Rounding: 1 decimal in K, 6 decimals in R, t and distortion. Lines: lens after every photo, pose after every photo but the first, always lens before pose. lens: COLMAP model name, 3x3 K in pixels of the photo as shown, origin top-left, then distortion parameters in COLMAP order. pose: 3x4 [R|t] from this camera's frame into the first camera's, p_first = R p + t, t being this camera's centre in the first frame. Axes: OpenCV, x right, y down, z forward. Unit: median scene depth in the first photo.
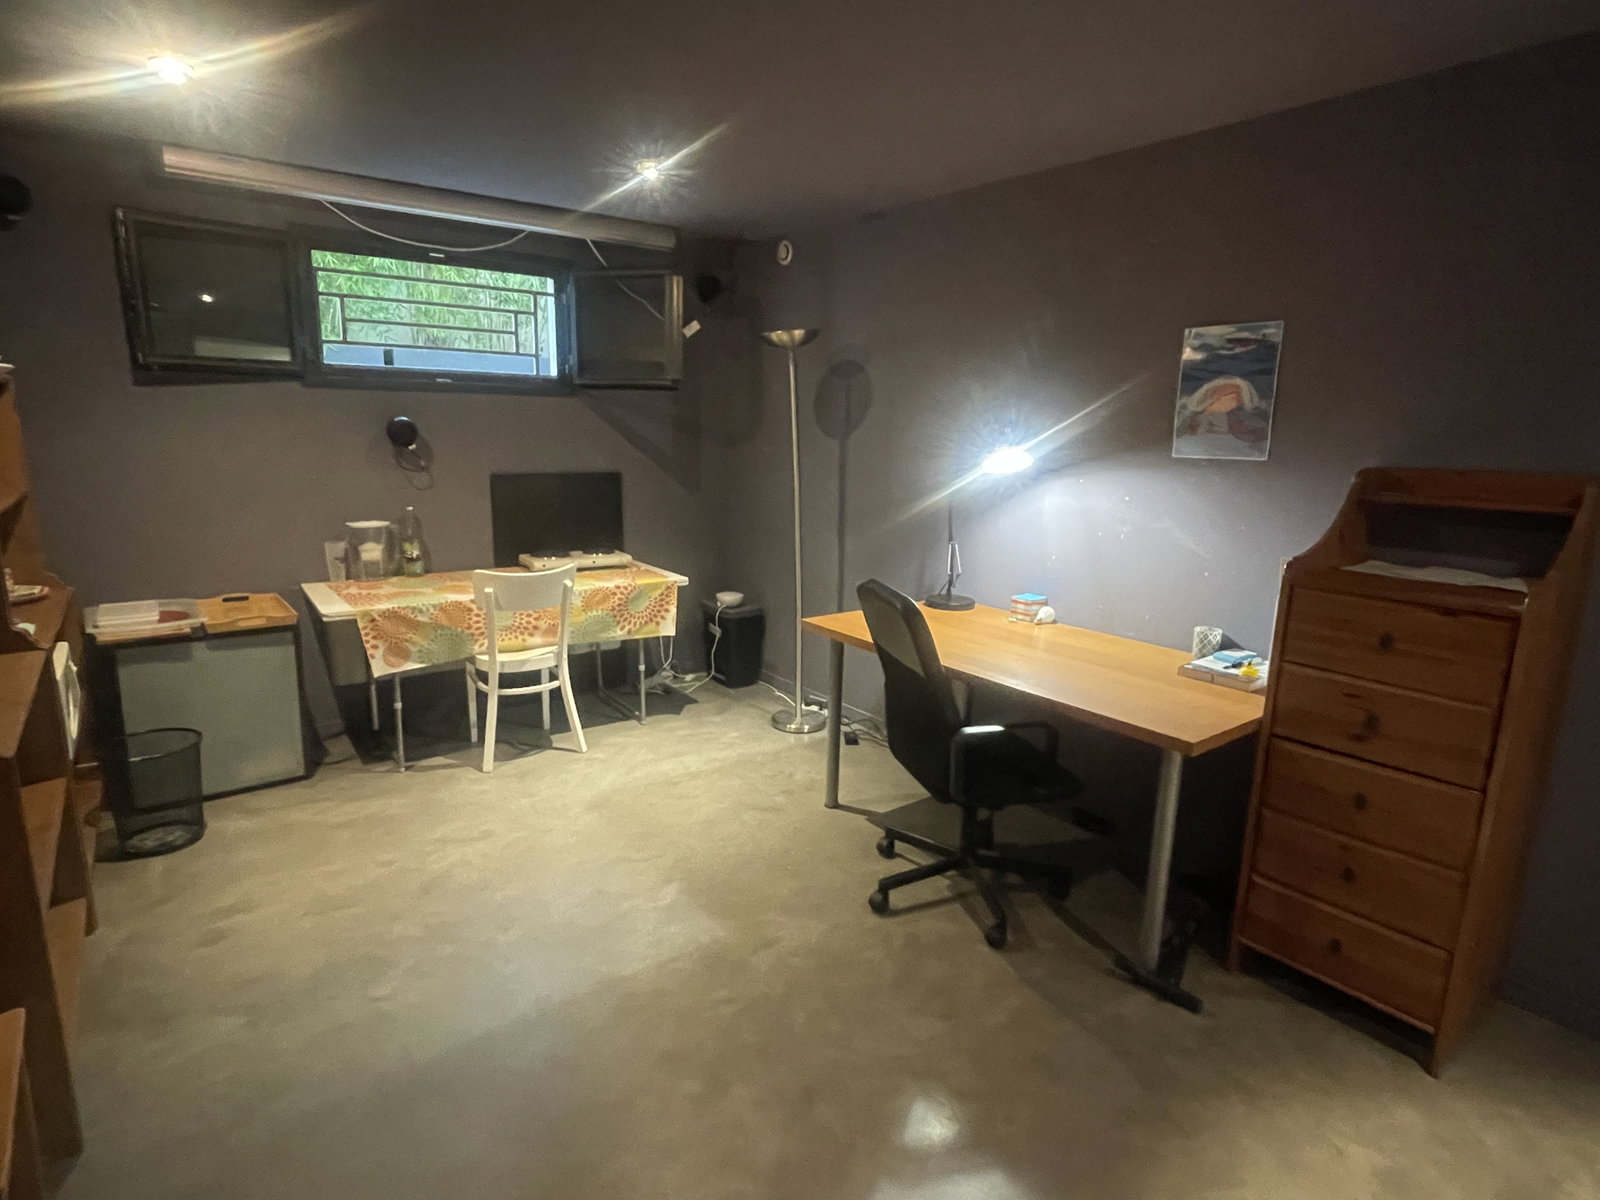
lens RADIAL K [[851.8, 0, 800.0], [0, 851.8, 600.0], [0, 0, 1]] dist [-0.021815, 0.001859]
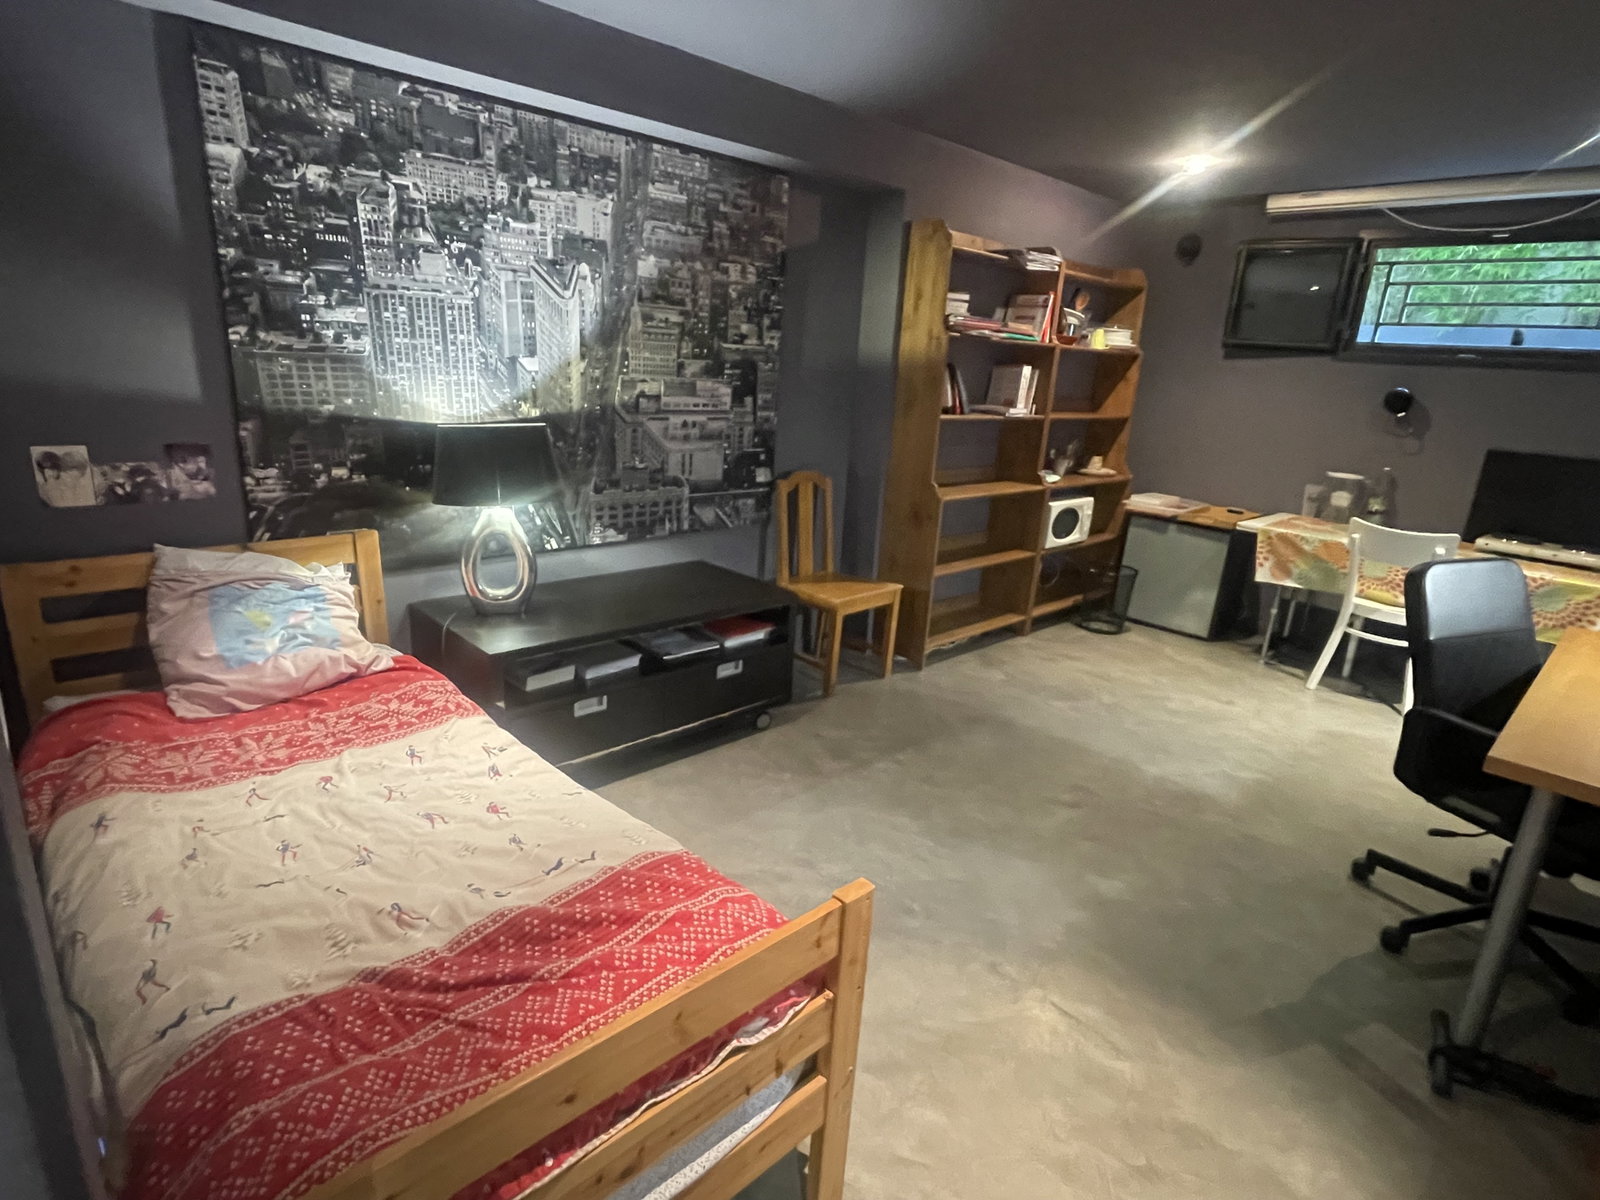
lens RADIAL K [[851.8, 0, 800.0], [0, 851.8, 600.0], [0, 0, 1]] dist [-0.021815, 0.001859]
pose [[0.112402, 0.257986, -0.959588, 0.670079], [-0.258470, 0.940056, 0.222459, 0.010760], [0.959458, 0.223019, 0.172346, 0.105001]]
